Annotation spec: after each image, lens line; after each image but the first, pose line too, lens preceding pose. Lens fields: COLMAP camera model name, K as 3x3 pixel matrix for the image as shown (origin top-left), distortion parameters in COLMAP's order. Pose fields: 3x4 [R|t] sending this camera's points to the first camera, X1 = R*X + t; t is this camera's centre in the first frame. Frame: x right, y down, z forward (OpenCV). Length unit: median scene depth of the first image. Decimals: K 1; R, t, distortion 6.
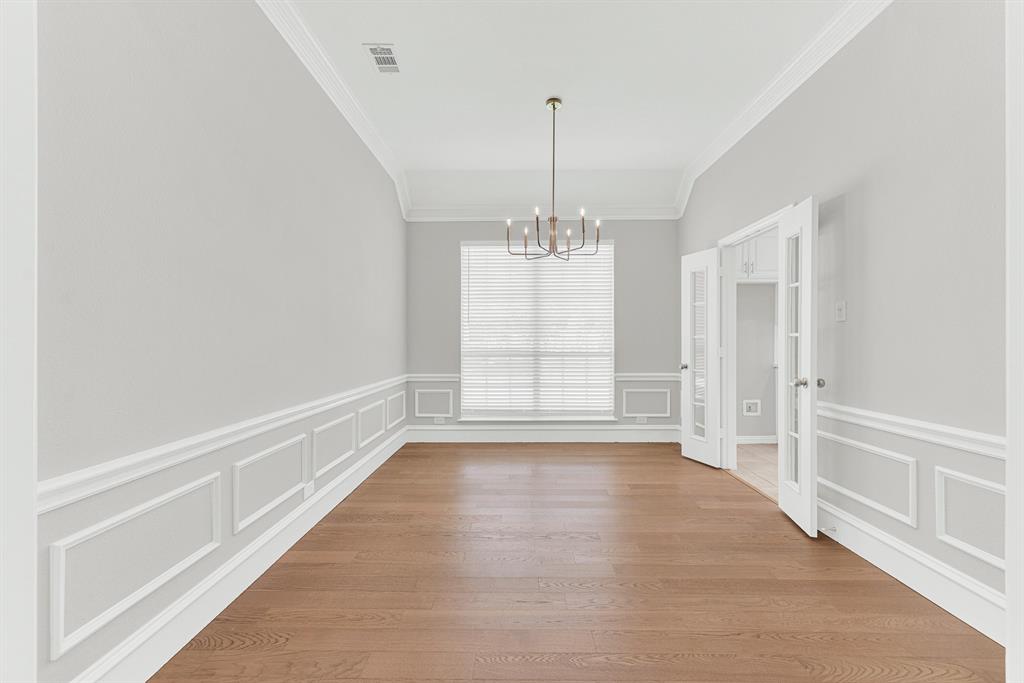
lens RADIAL K [[417.9, 0, 511.8], [0, 417.9, 339.4], [0, 0, 1]] dist [-0.001699, -0.000152]
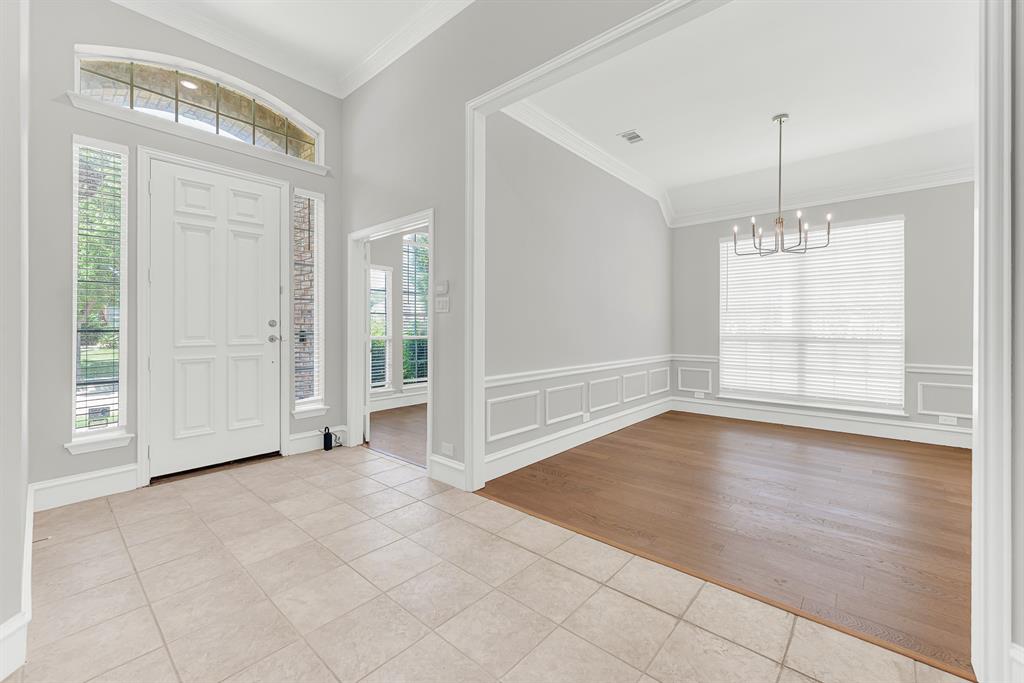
lens RADIAL K [[417.9, 0, 511.8], [0, 417.9, 339.4], [0, 0, 1]] dist [-0.001699, -0.000152]
pose [[0.760441, 0.021750, -0.649043, 0.185237], [0.000723, 0.999410, 0.034339, -0.001357], [0.649407, -0.026582, 0.759977, -0.226849]]
